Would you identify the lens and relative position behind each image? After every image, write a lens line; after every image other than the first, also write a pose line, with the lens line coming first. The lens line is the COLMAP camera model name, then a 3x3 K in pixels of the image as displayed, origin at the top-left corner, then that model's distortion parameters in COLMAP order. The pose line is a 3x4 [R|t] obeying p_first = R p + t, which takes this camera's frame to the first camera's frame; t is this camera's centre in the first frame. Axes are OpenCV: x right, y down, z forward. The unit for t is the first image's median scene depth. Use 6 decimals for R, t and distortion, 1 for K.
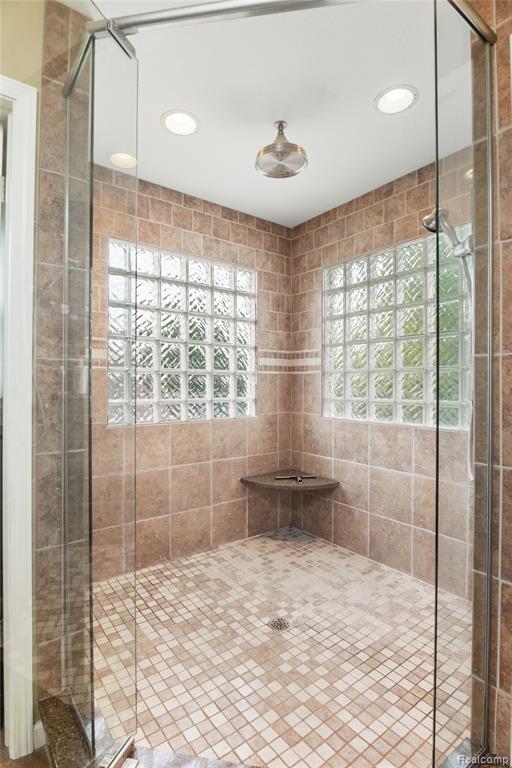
lens RADIAL K [[388.5, 0, 256.1], [0, 388.5, 384.1], [0, 0, 1]] dist [-0.017999, -0.000839]
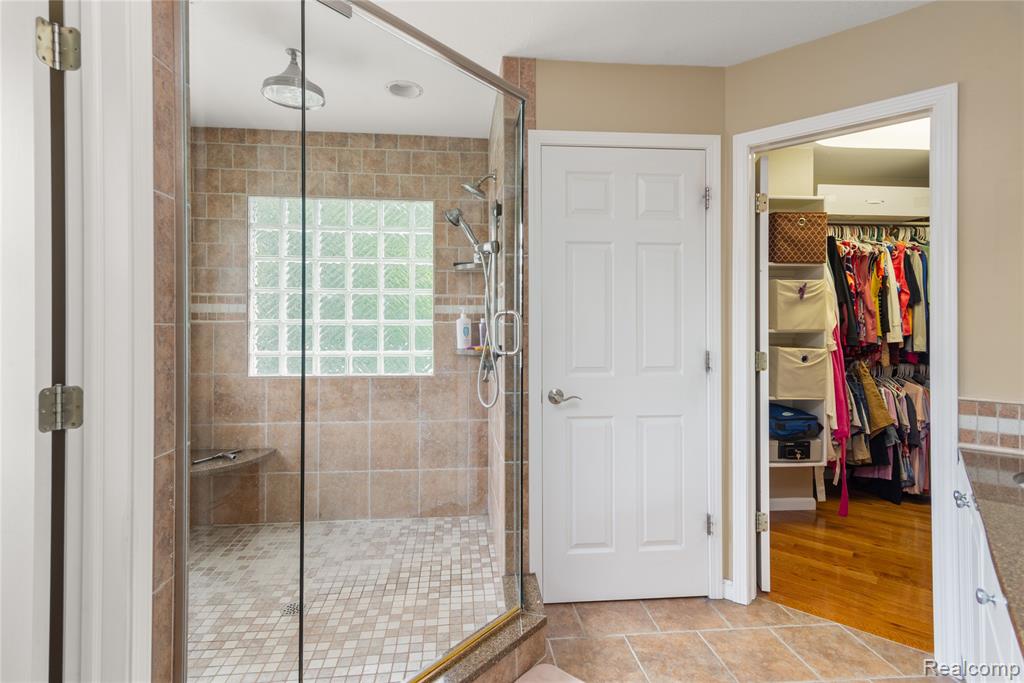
lens RADIAL K [[494.7, 0, 495.0], [0, 494.7, 323.5], [0, 0, 1]] dist [0.019933, 0.000058]
pose [[0.541985, -0.001708, 0.840387, -0.524911], [-0.001238, 0.999995, 0.002831, -0.037414], [-0.840387, -0.002574, 0.541980, -0.018604]]
